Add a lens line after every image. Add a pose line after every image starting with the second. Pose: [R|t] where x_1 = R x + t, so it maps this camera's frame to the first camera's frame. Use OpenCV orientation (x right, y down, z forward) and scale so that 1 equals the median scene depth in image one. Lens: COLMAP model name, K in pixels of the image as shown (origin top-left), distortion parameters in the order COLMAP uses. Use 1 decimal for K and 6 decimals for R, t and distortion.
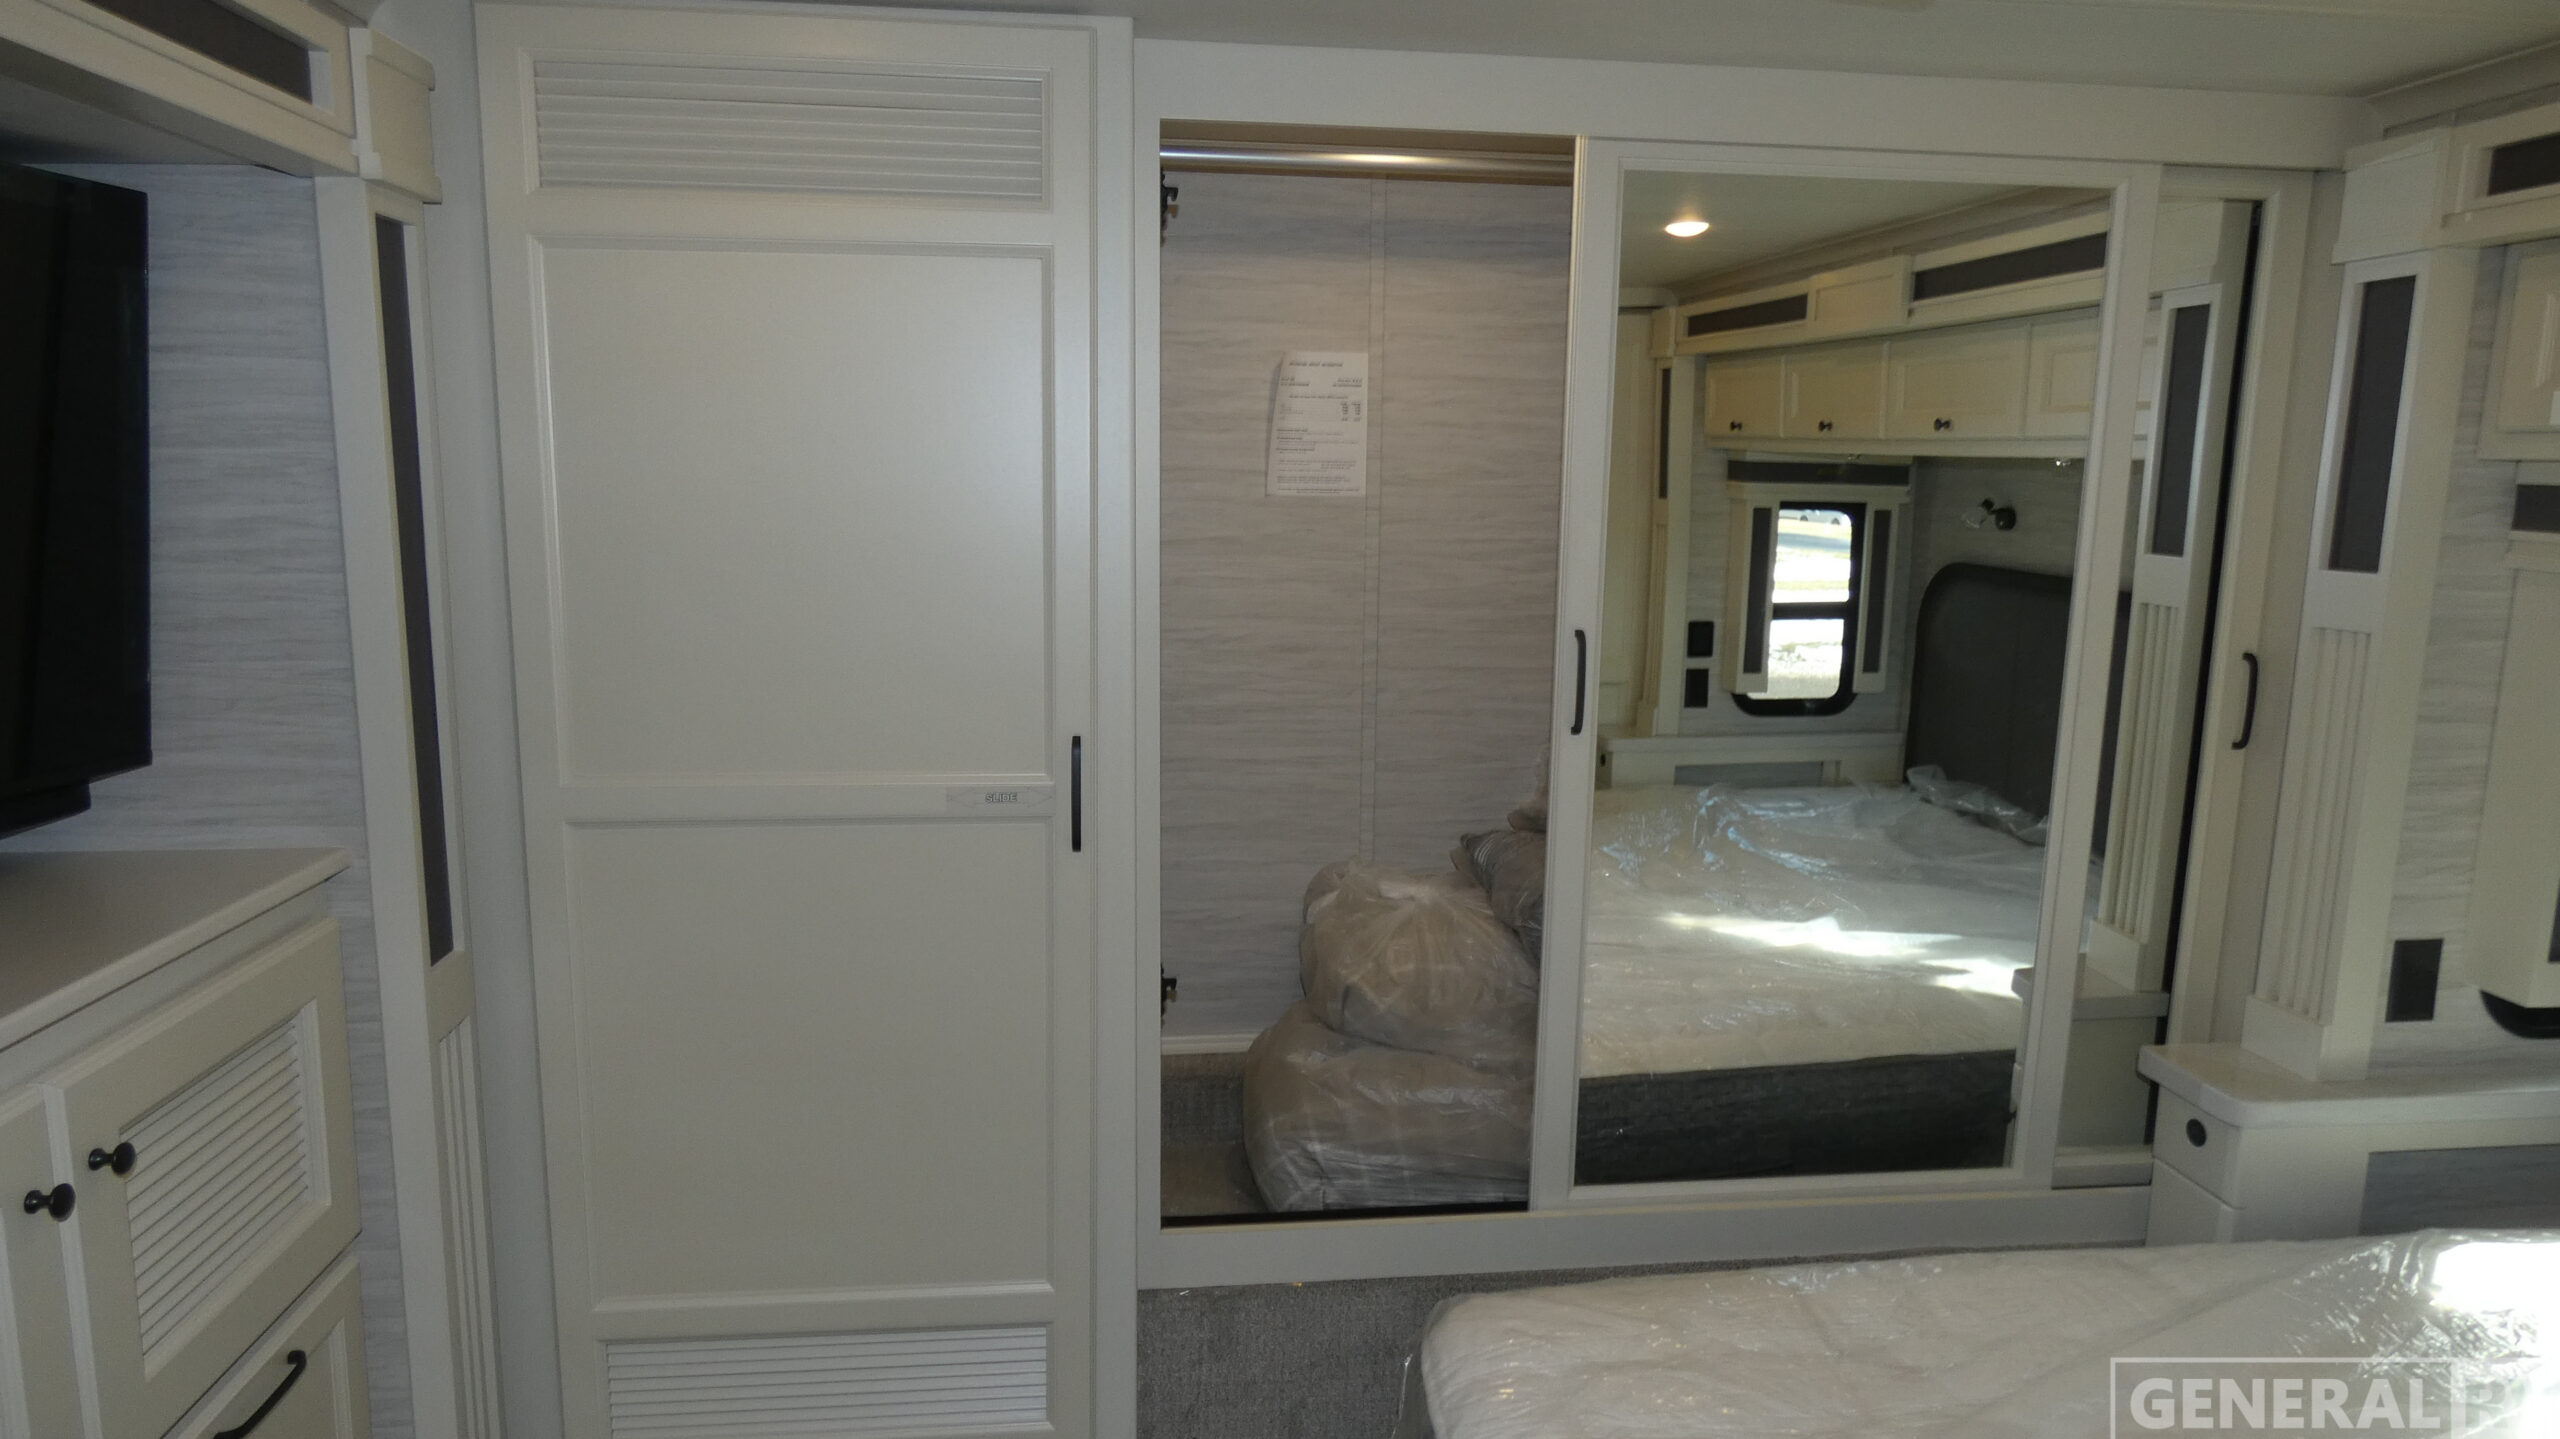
lens RADIAL K [[1531.8, 0, 1280.0], [0, 1531.8, 719.5], [0, 0, 1]] dist [-0.004511, -0.005470]
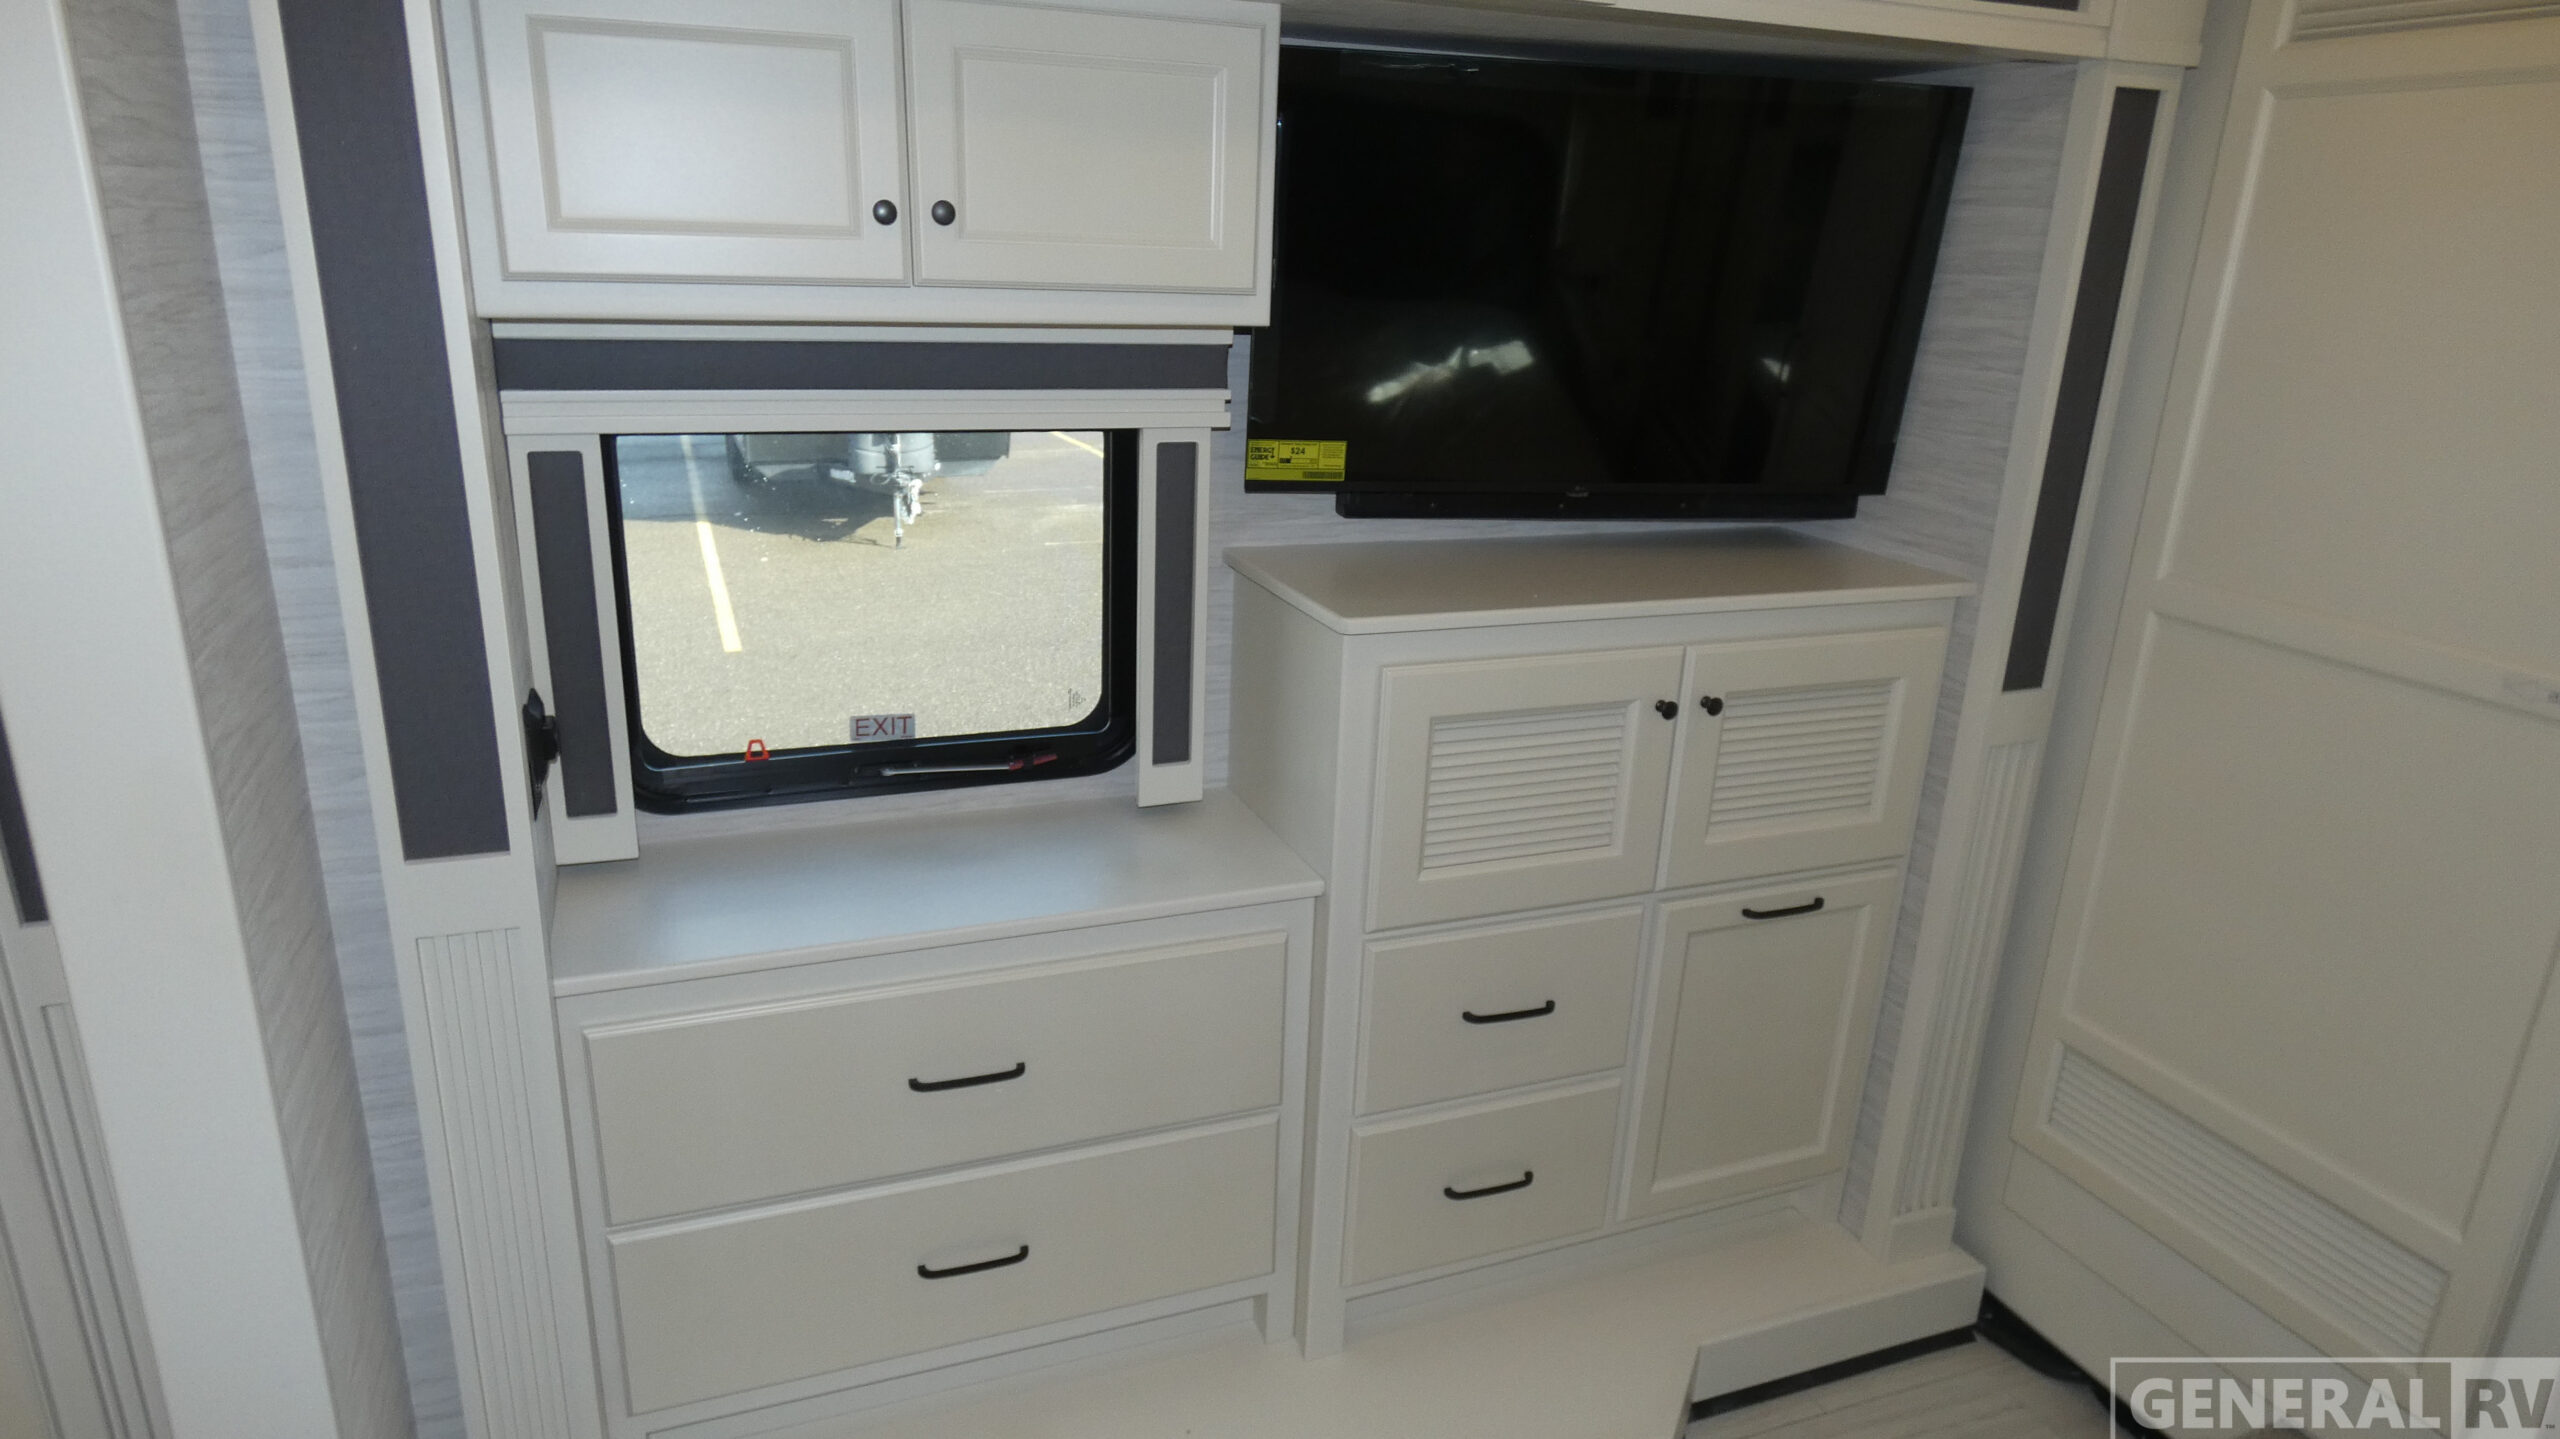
lens RADIAL K [[1527.8, 0, 1283.2], [0, 1527.8, 715.0], [0, 0, 1]] dist [0.000500, -0.002292]
pose [[0.267706, 0.290445, -0.918681, 0.514724], [-0.192433, 0.950390, 0.244394, -0.017152], [0.944088, 0.111359, 0.310316, 0.024964]]
